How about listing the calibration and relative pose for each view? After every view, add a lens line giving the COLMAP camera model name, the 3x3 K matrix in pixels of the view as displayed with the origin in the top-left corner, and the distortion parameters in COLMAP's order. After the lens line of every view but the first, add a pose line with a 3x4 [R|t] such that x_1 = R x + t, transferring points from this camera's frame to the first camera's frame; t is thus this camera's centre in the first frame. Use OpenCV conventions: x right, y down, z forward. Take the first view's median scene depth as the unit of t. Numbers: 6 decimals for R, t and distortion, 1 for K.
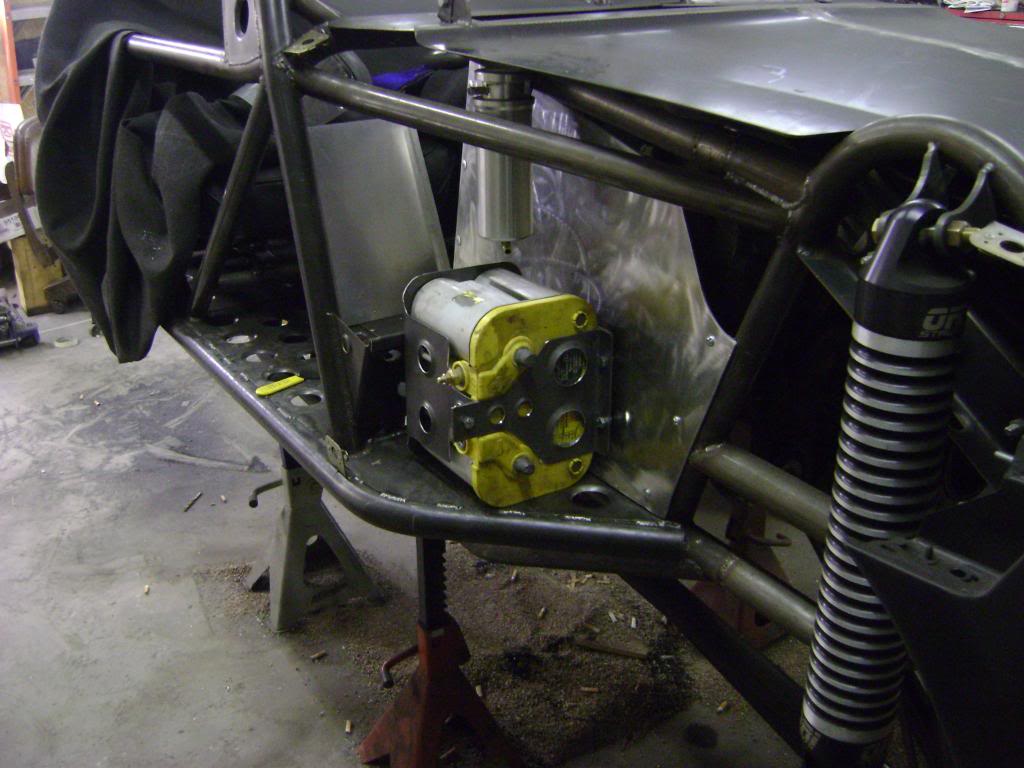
lens RADIAL K [[1057.4, 0, 512.0], [0, 1057.4, 384.0], [0, 0, 1]] dist [-0.163070, 0.126915]
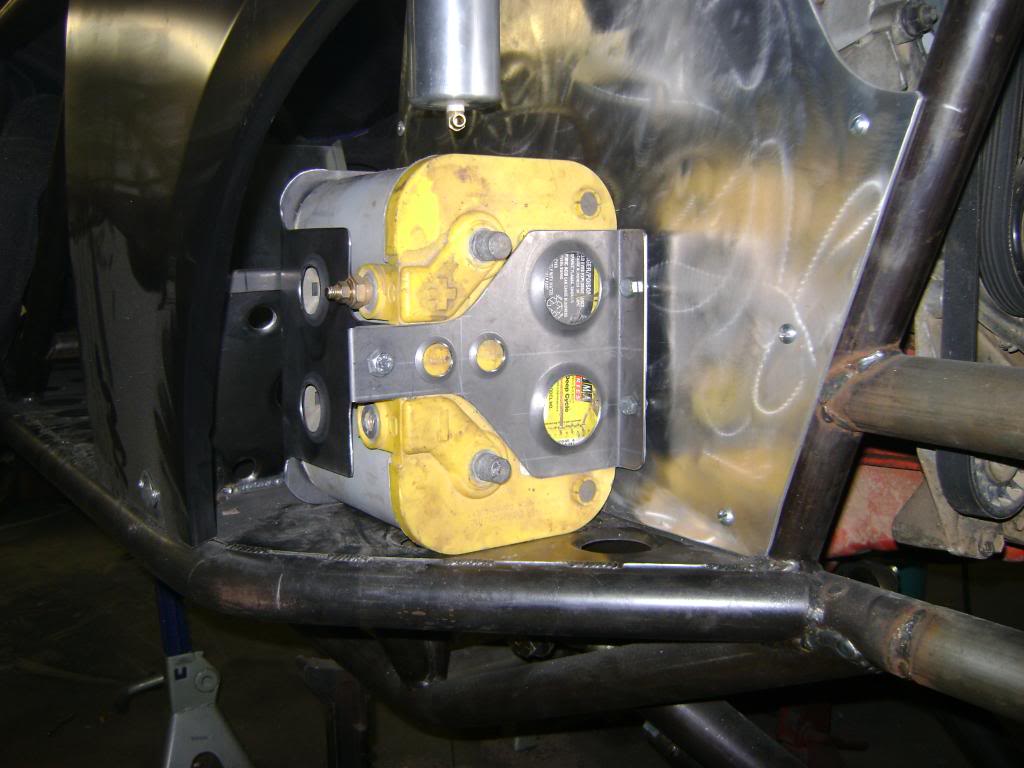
lens RADIAL K [[1057.4, 0, 512.0], [0, 1057.4, 384.0], [0, 0, 1]] dist [-0.163070, 0.126915]
pose [[0.999464, -0.009359, 0.031361, 0.002476], [0.017323, 0.964274, -0.264341, 0.069706], [-0.027767, 0.264743, 0.963919, 0.190740]]
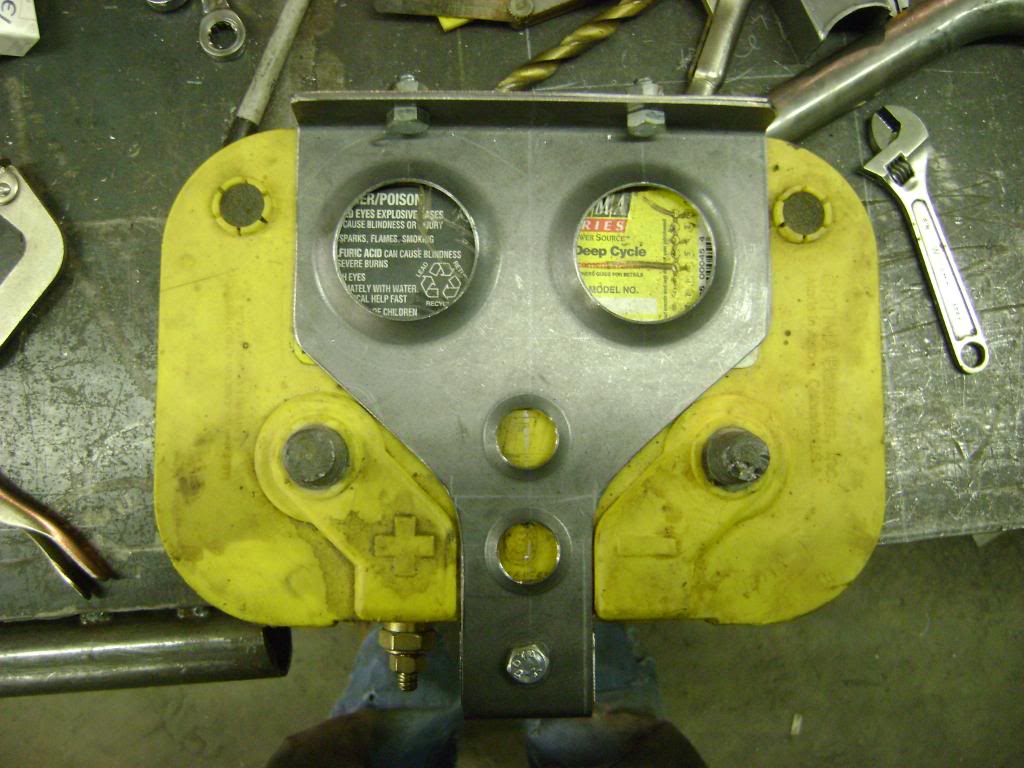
lens RADIAL K [[1057.4, 0, 512.0], [0, 1057.4, 384.0], [0, 0, 1]] dist [-0.163070, 0.126915]
pose [[0.024742, -0.886966, -0.461171, 0.060499], [0.938471, 0.179565, -0.295007, 0.039440], [0.344471, -0.425496, 0.836835, 0.299588]]
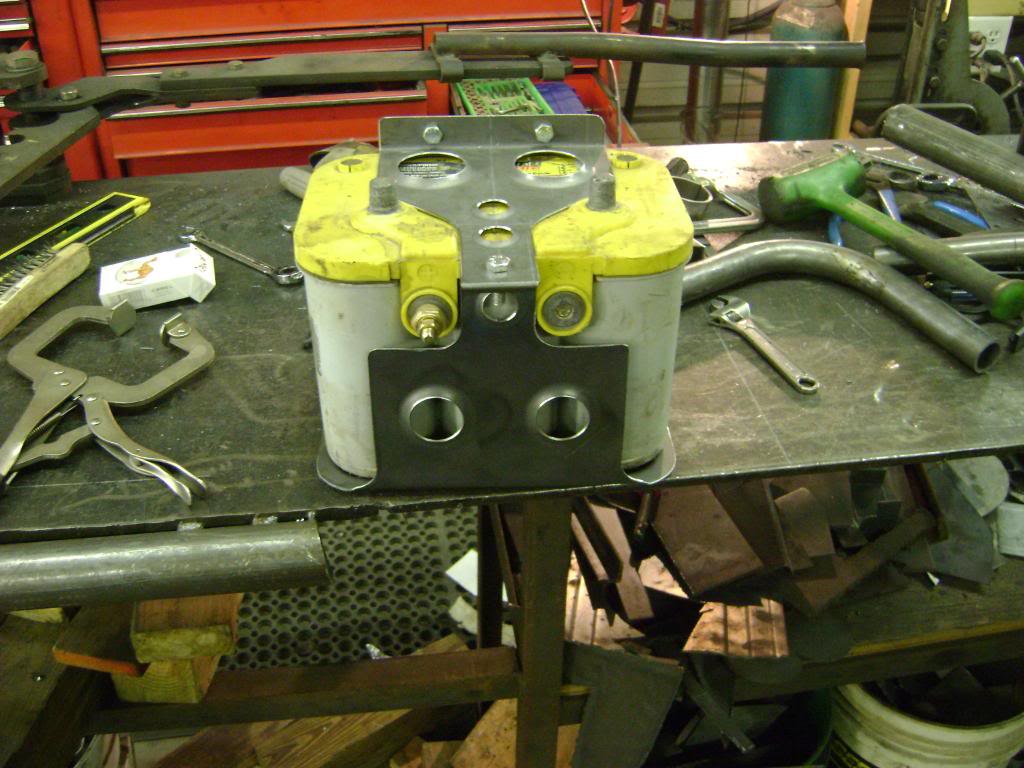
lens RADIAL K [[1057.4, 0, 512.0], [0, 1057.4, 384.0], [0, 0, 1]] dist [-0.163070, 0.126915]
pose [[-0.037923, -0.920179, 0.389656, -0.108703], [0.935325, -0.169945, -0.310299, 0.071926], [0.351751, 0.352688, 0.867112, 0.221718]]
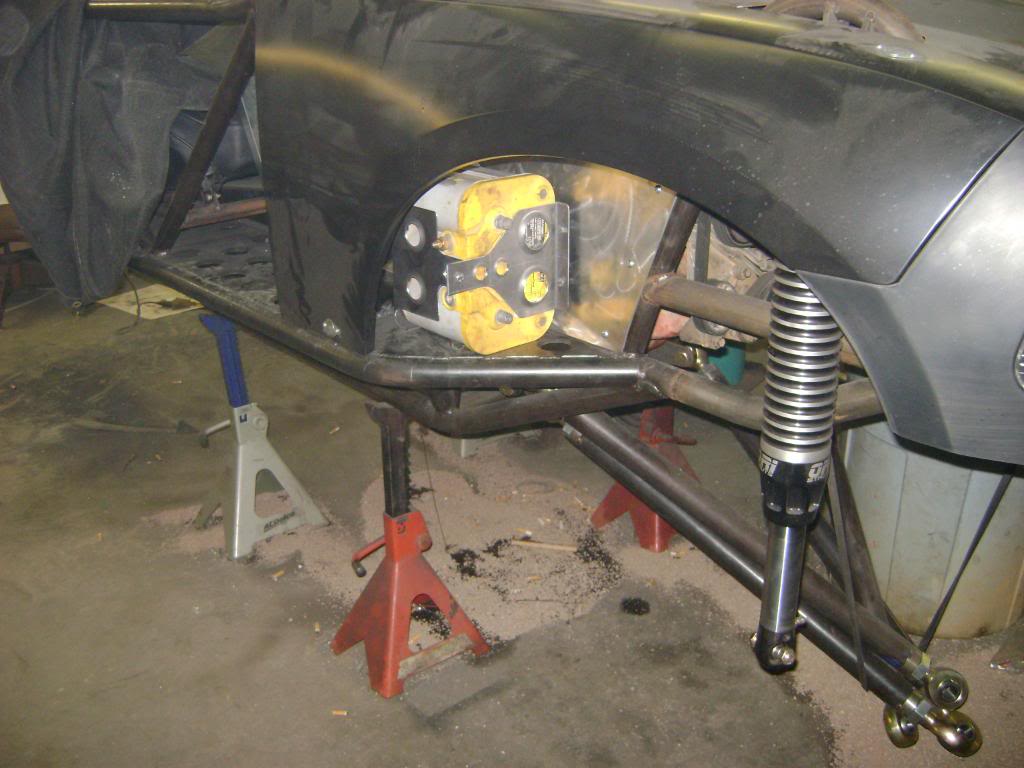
lens RADIAL K [[1057.4, 0, 512.0], [0, 1057.4, 384.0], [0, 0, 1]] dist [-0.163070, 0.126915]
pose [[0.988635, -0.063453, 0.136292, -0.058481], [0.065629, 0.997778, -0.011527, 0.066581], [-0.135257, 0.020341, 0.990602, -0.076467]]
